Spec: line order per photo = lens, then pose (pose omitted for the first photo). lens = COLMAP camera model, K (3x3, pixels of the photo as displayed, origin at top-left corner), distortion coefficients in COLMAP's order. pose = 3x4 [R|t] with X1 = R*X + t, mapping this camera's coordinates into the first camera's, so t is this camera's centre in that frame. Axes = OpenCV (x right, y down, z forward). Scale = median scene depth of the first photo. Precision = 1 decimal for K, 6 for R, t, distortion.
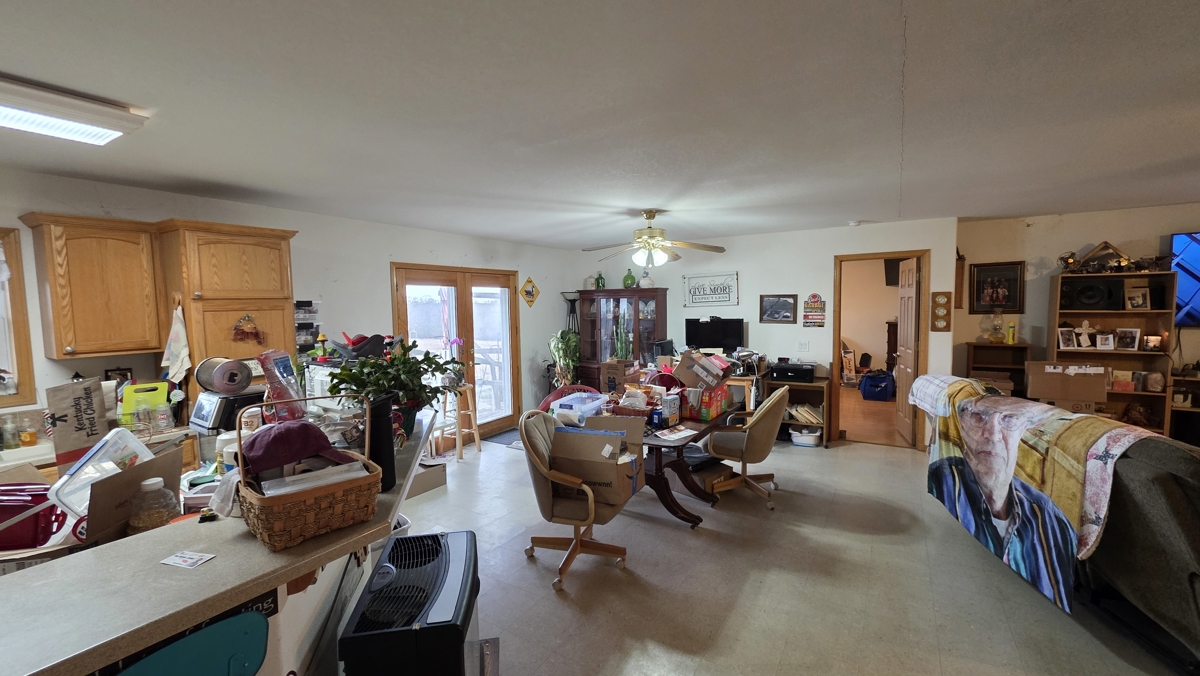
lens RADIAL K [[479.5, 0, 599.7], [0, 479.5, 338.5], [0, 0, 1]] dist [0.002594, -0.000221]
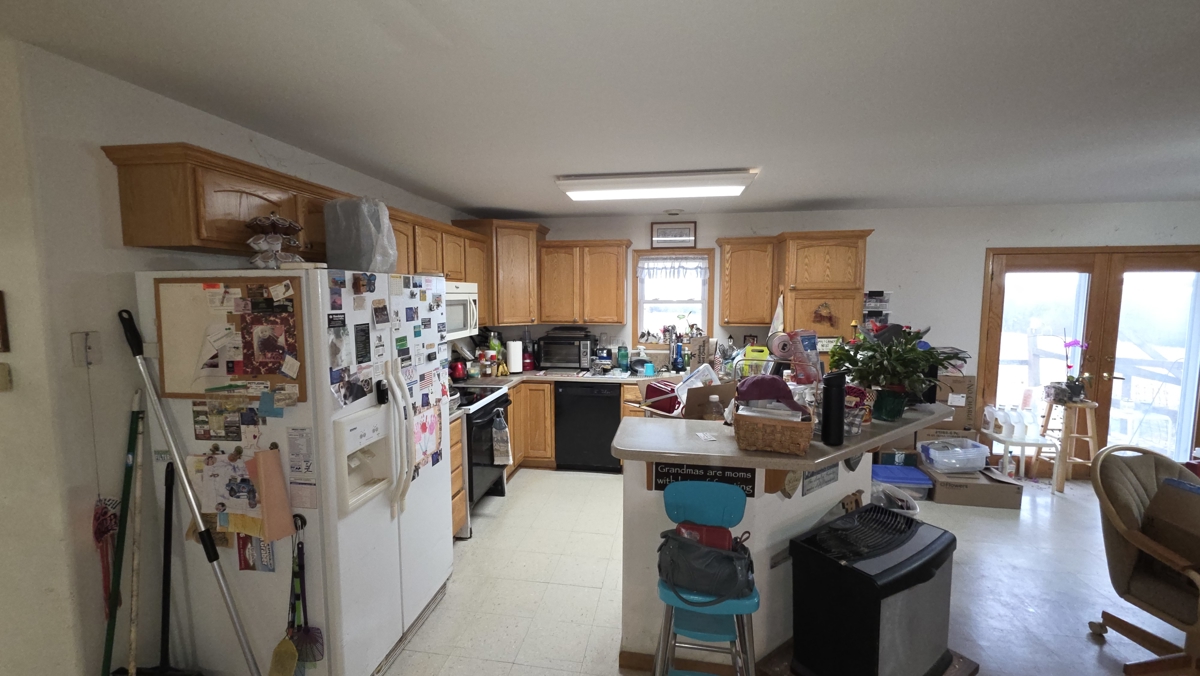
lens RADIAL K [[479.5, 0, 599.9], [0, 479.5, 337.6], [0, 0, 1]] dist [0.002594, -0.000221]
pose [[0.390412, 0.097646, -0.915447, 0.203936], [-0.075227, 0.994418, 0.073987, -0.006199], [0.917562, 0.039981, 0.395578, -0.033882]]
